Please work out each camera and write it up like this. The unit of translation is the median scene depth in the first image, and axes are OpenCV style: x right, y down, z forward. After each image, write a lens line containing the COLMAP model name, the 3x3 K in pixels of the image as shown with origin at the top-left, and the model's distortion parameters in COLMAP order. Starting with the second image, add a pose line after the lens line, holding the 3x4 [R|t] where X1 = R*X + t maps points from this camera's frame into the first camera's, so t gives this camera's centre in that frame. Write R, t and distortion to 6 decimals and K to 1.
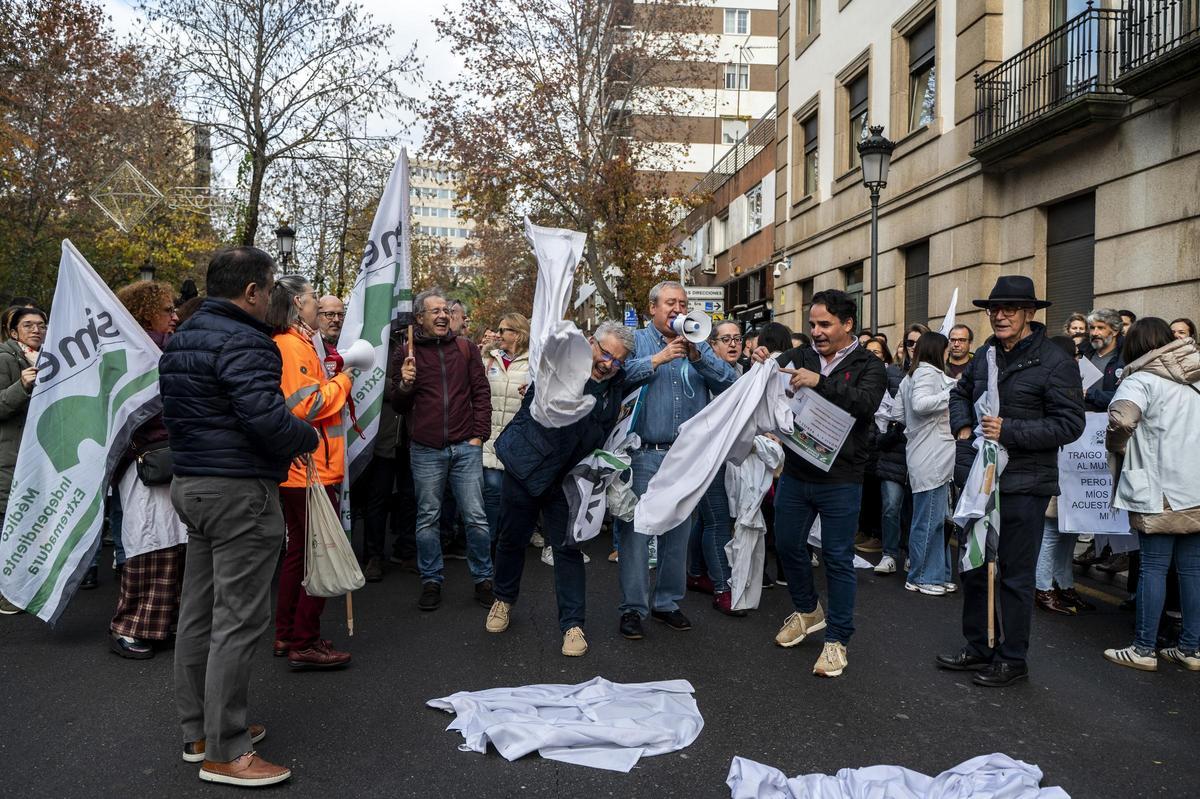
lens RADIAL K [[964.1, 0, 594.5], [0, 964.1, 394.2], [0, 0, 1]] dist [0.002570, -0.007996]
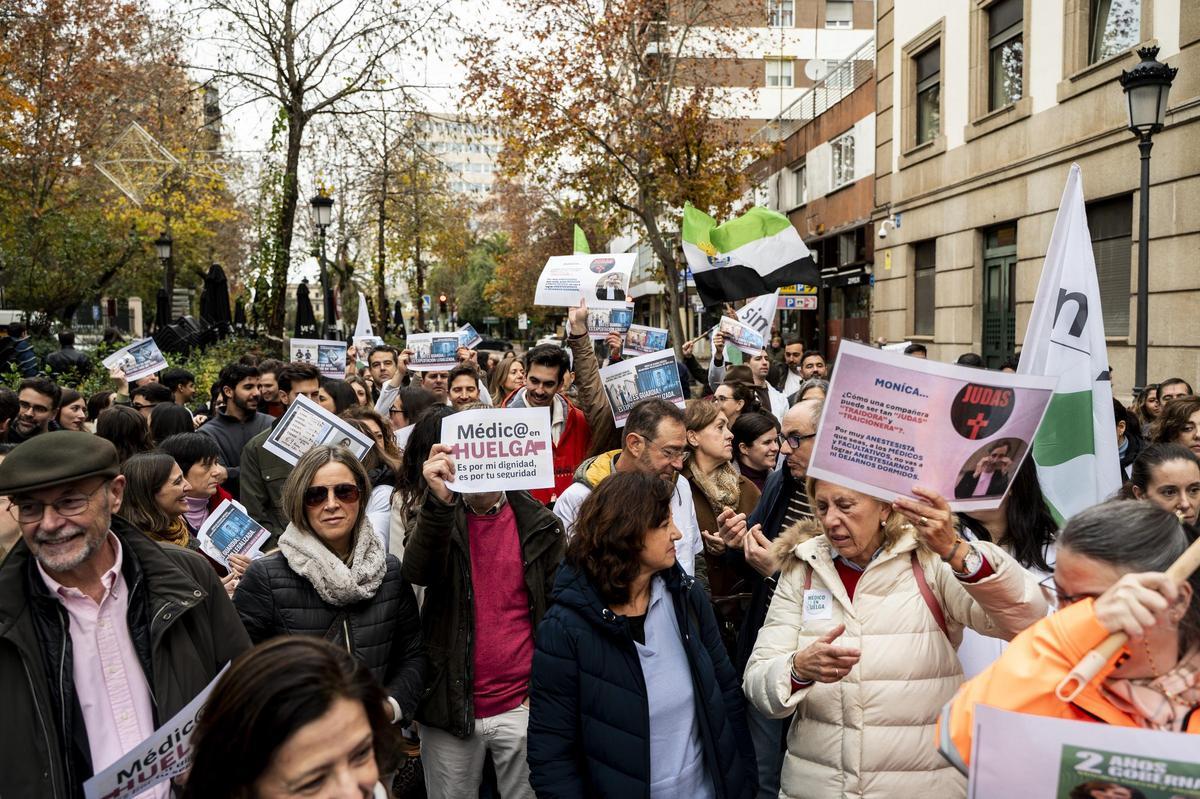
lens RADIAL K [[940.3, 0, 600.0], [0, 940.3, 399.5], [0, 0, 1]] dist [0.002775, -0.007933]
pose [[0.999692, -0.024046, -0.006162, -0.069078], [0.024377, 0.997844, 0.060938, -0.034999], [0.004683, -0.061070, 0.998123, 0.145982]]
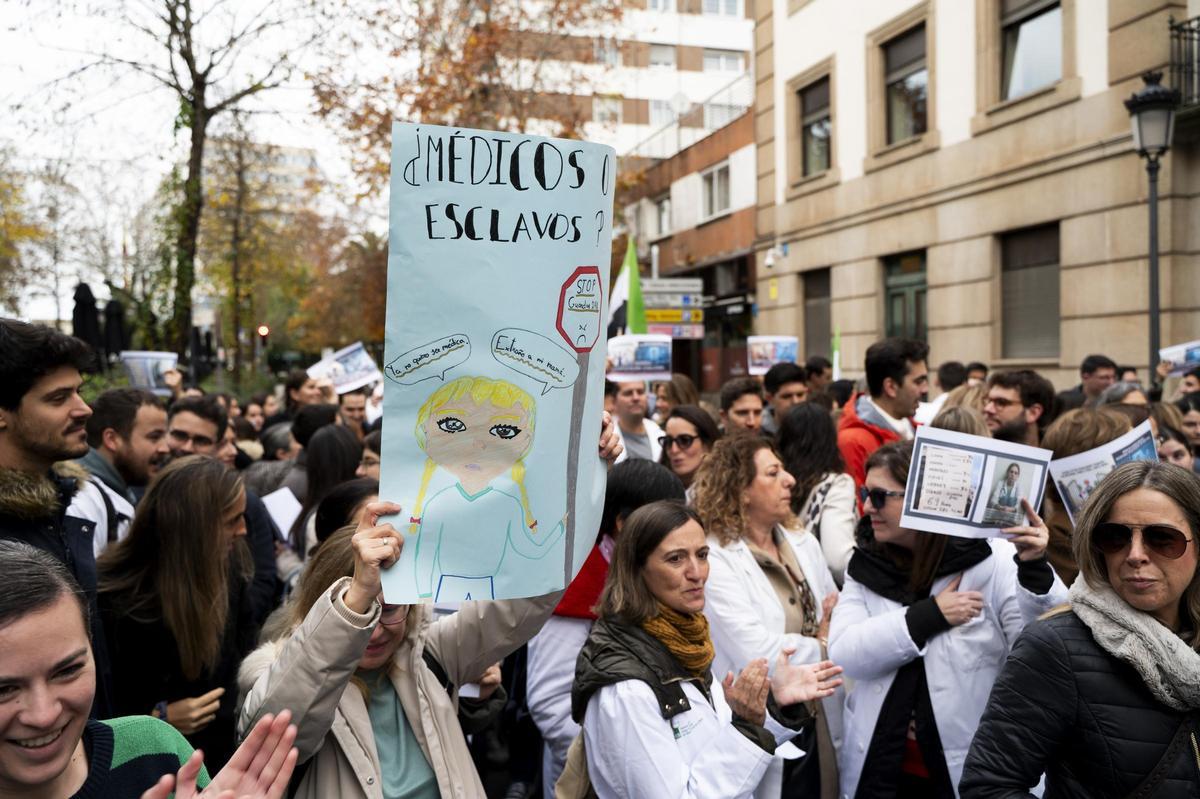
lens RADIAL K [[942.7, 0, 577.8], [0, 942.7, 398.2], [0, 0, 1]] dist [0.000266, -0.001198]
pose [[0.980229, -0.038057, 0.194174, -0.164456], [0.033448, 0.999077, 0.026962, -0.031967], [-0.195021, -0.019935, 0.980597, 0.195487]]
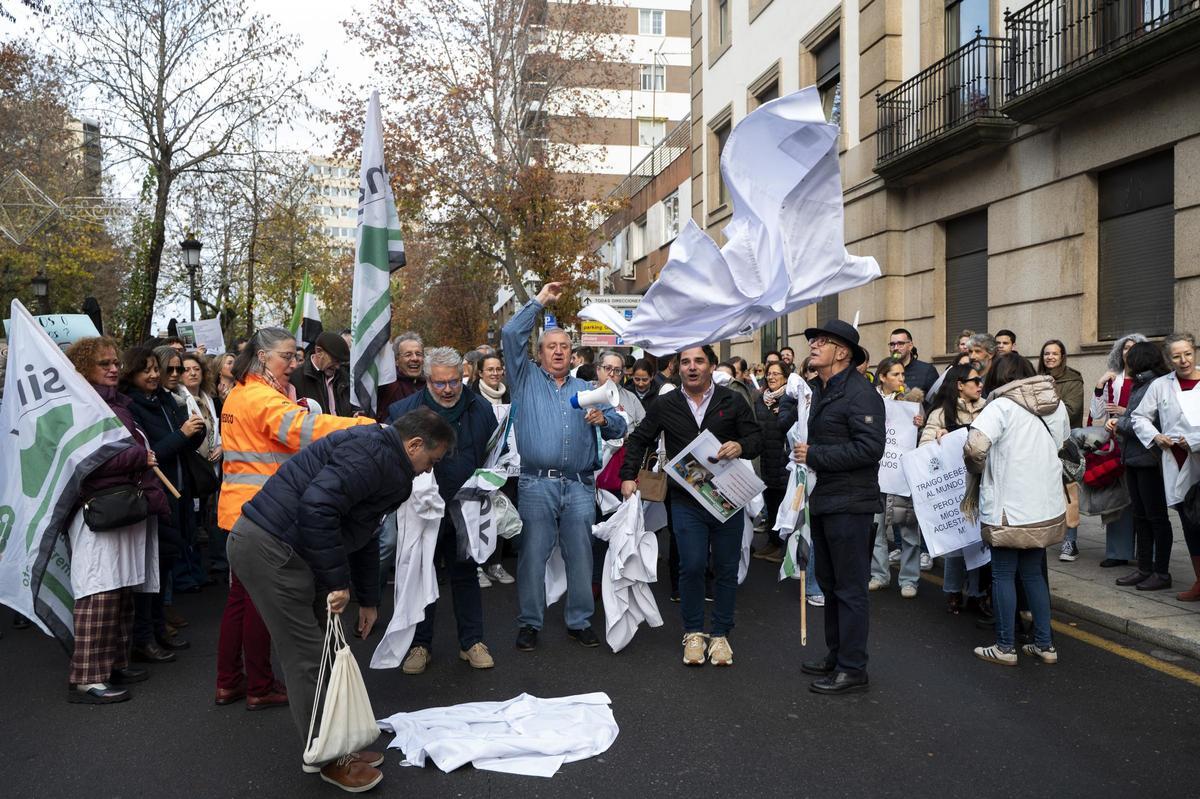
lens RADIAL K [[988.7, 0, 600.0], [0, 988.7, 399.5], [0, 0, 1]] dist [0.004383, -0.010699]
pose [[0.996173, -0.020710, 0.084913, 0.000241], [0.020439, 0.999783, 0.004059, -0.007970], [-0.084979, -0.002308, 0.996380, -0.023307]]
